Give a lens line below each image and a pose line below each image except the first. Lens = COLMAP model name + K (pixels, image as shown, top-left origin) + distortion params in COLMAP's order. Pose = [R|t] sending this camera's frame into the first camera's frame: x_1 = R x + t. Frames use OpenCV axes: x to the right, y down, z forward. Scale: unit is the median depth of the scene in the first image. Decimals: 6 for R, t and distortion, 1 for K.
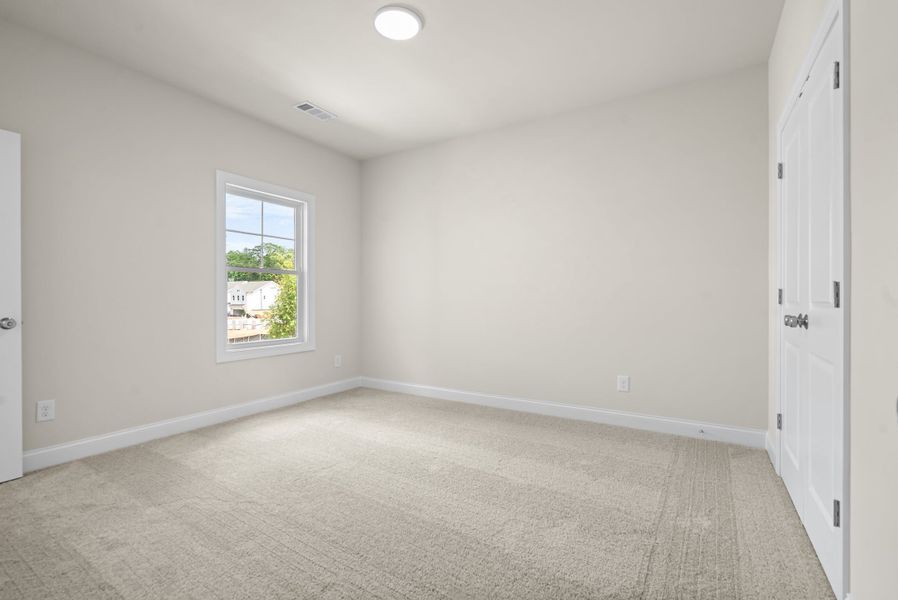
lens RADIAL K [[412.0, 0, 443.0], [0, 412.0, 298.1], [0, 0, 1]] dist [-0.003292, -0.000011]
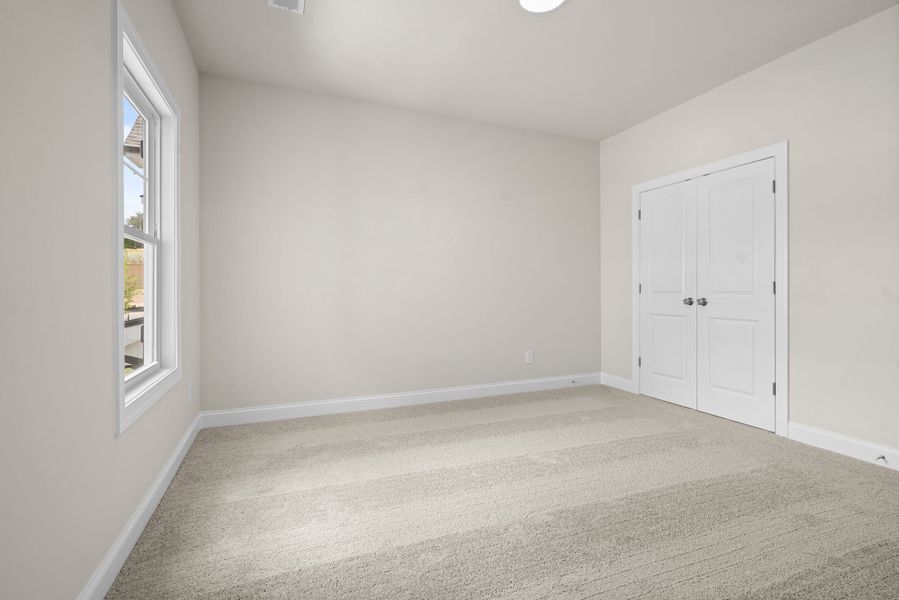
lens RADIAL K [[412.4, 0, 455.8], [0, 412.4, 294.6], [0, 0, 1]] dist [-0.003292, -0.000011]
pose [[0.565608, -0.007793, 0.824637, -0.460567], [0.002146, 0.999966, 0.007979, 0.004420], [-0.824672, -0.002743, 0.565605, 0.306343]]
